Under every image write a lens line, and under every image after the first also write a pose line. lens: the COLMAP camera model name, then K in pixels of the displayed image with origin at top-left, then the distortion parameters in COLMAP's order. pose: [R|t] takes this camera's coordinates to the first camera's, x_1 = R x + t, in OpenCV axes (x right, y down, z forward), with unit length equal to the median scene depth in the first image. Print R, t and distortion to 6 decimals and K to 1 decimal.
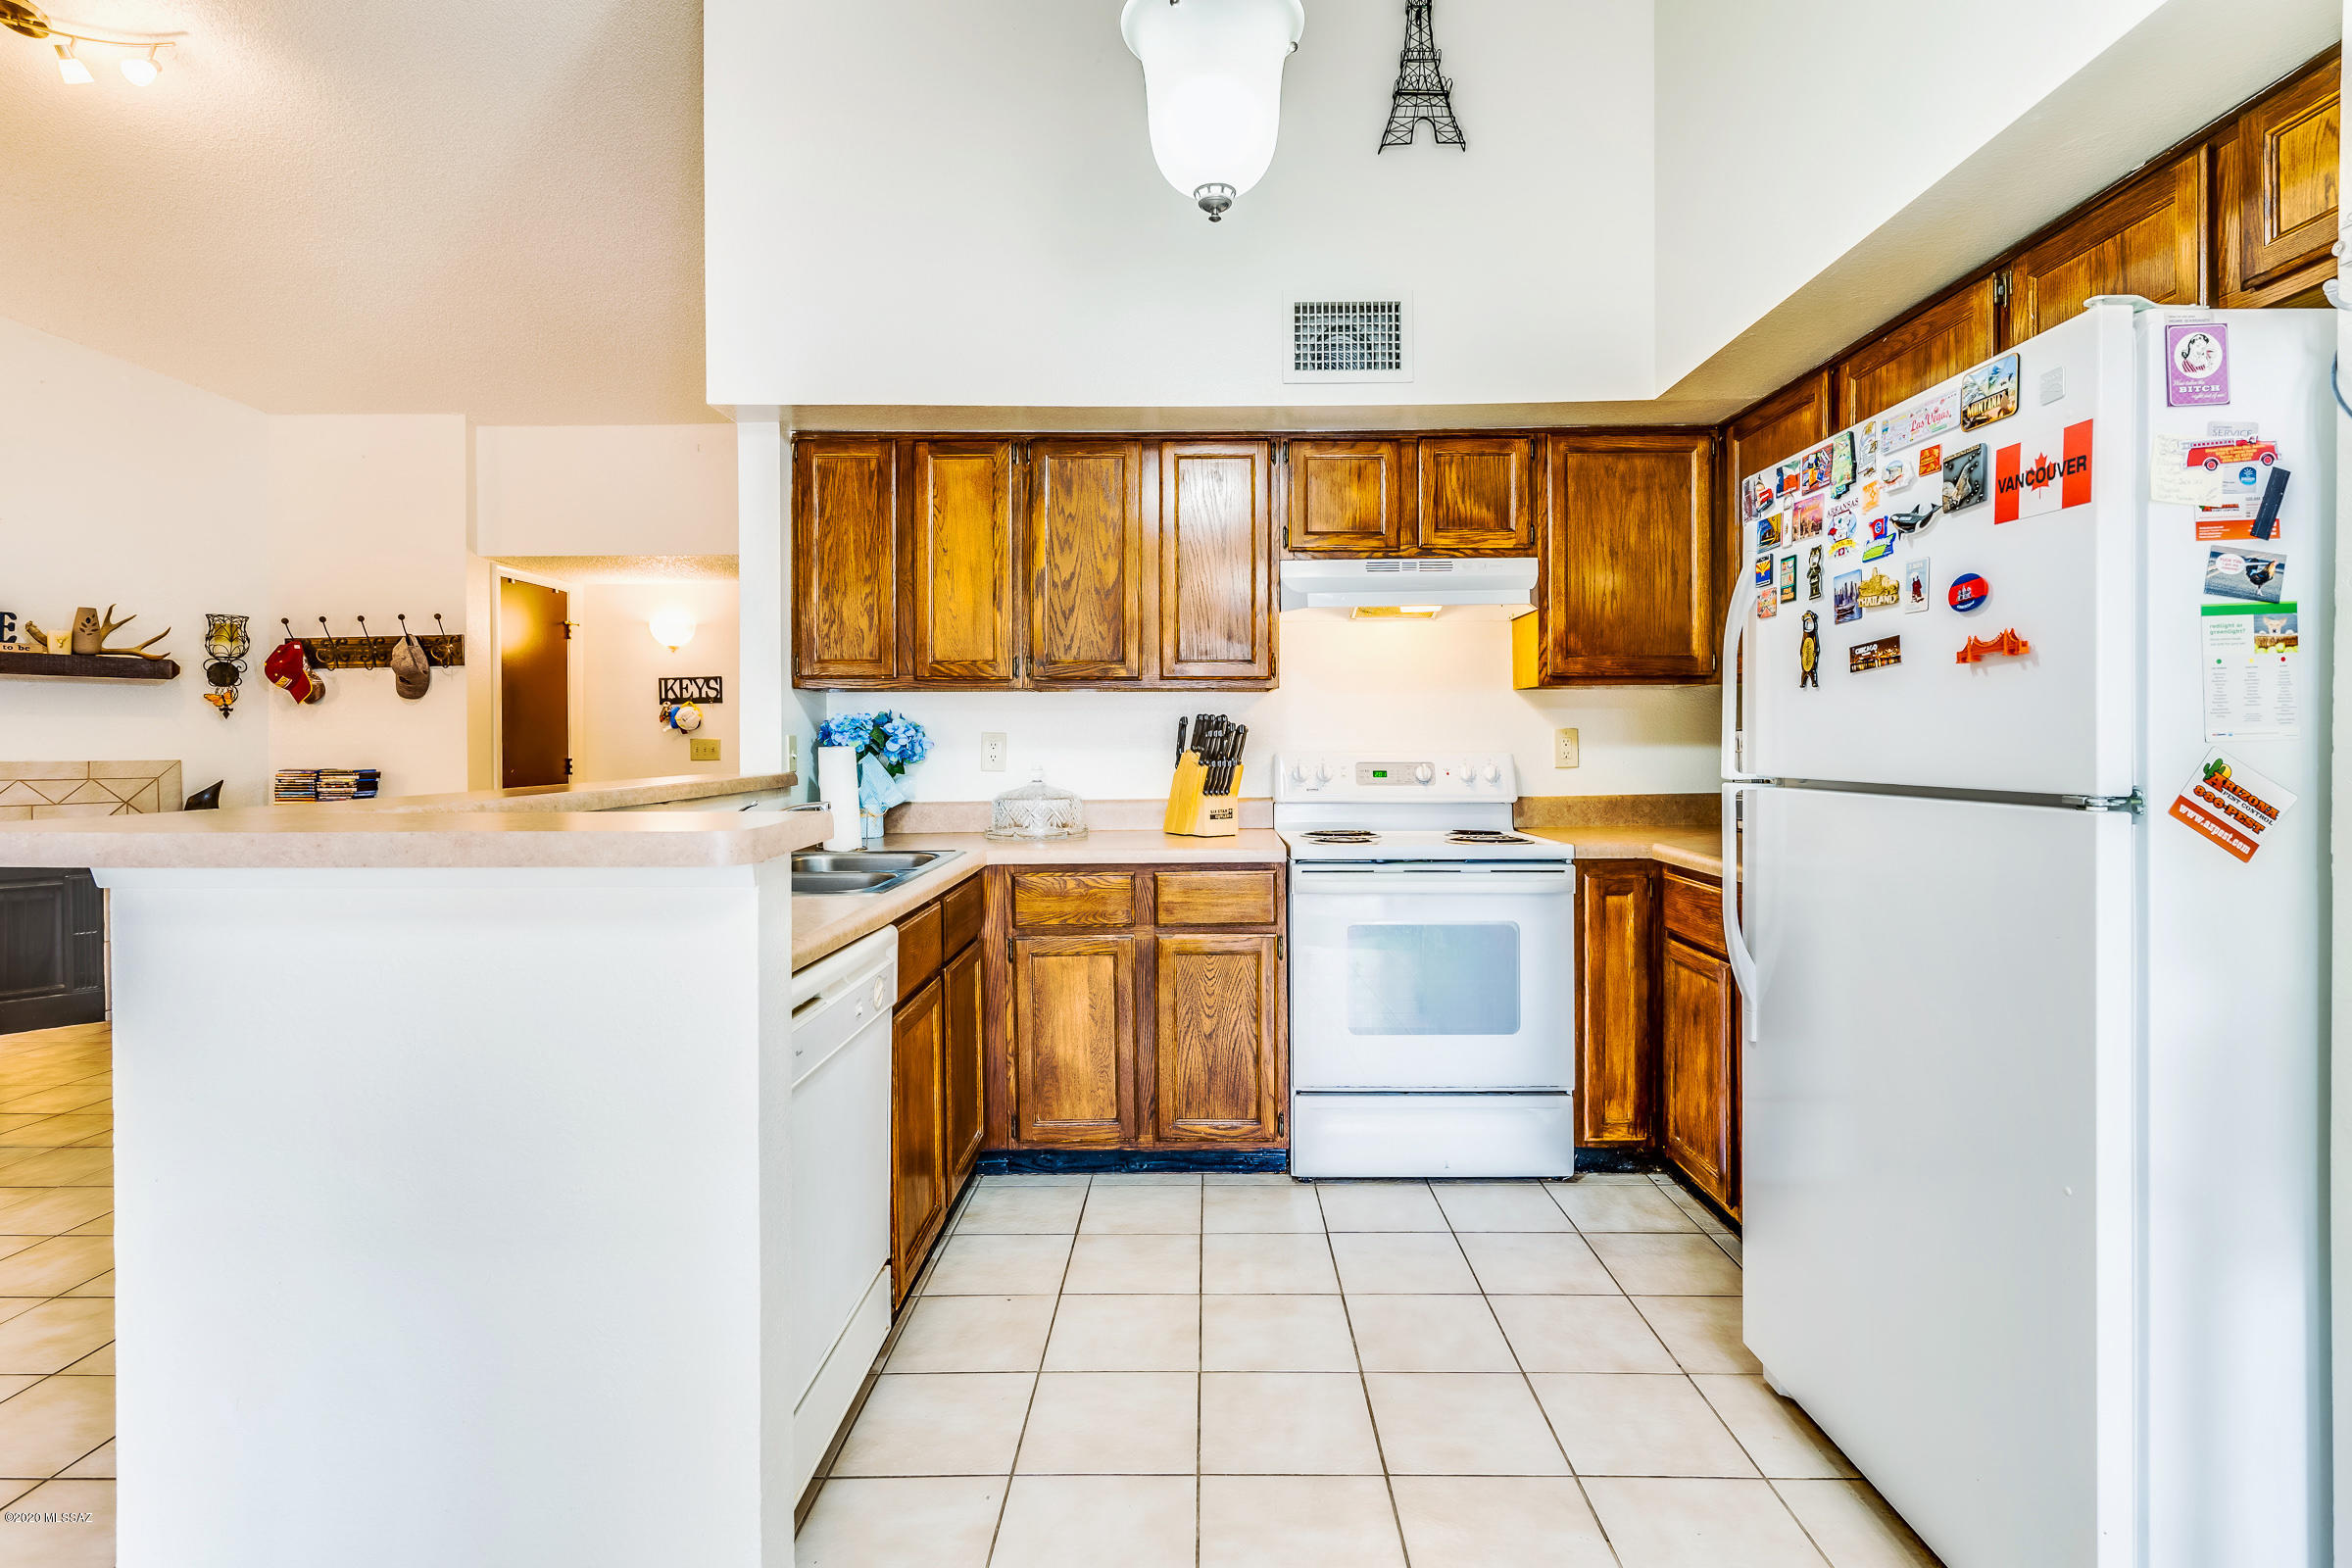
lens RADIAL K [[1136.9, 0, 1177.3], [0, 1136.9, 739.1], [0, 0, 1]] dist [0.002916, -0.000074]
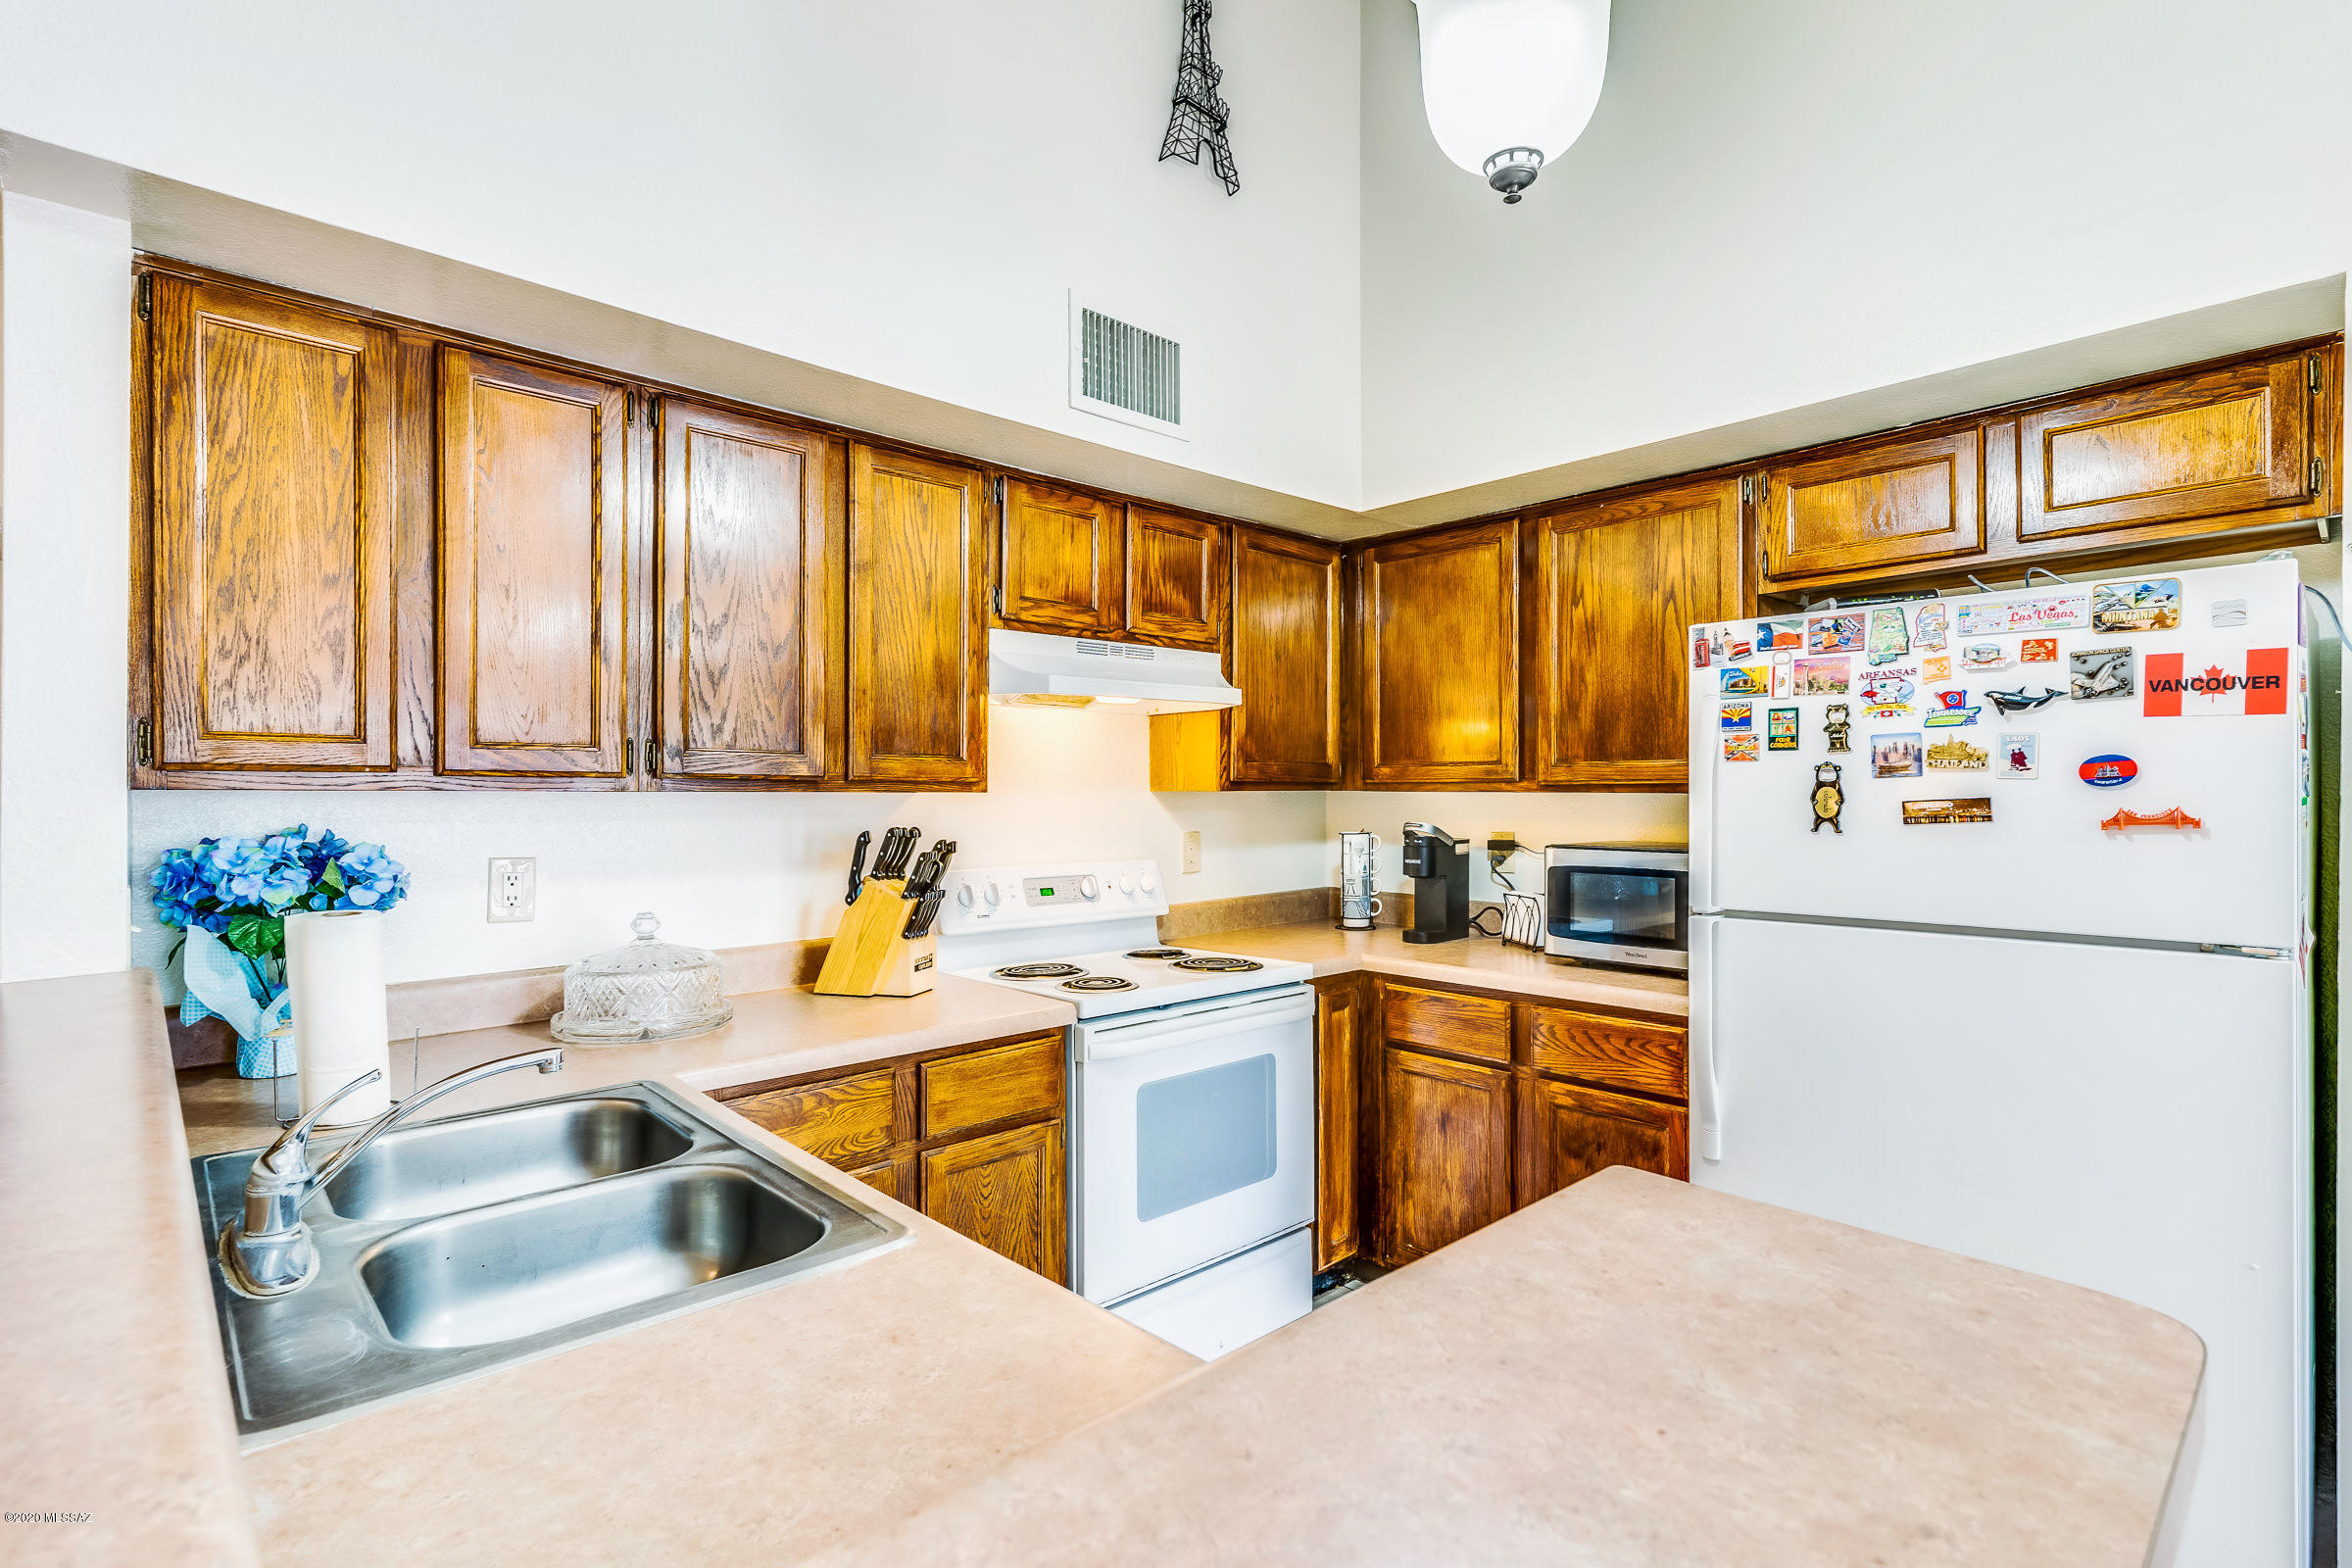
lens RADIAL K [[1105.7, 0, 1150.3], [0, 1105.7, 798.1], [0, 0, 1]] dist [0.001595, 0.000261]
pose [[0.733811, 0.000400, 0.679353, -0.342965], [0.006594, 0.999949, -0.007712, -0.034670], [-0.679321, 0.010139, 0.733771, 0.373818]]
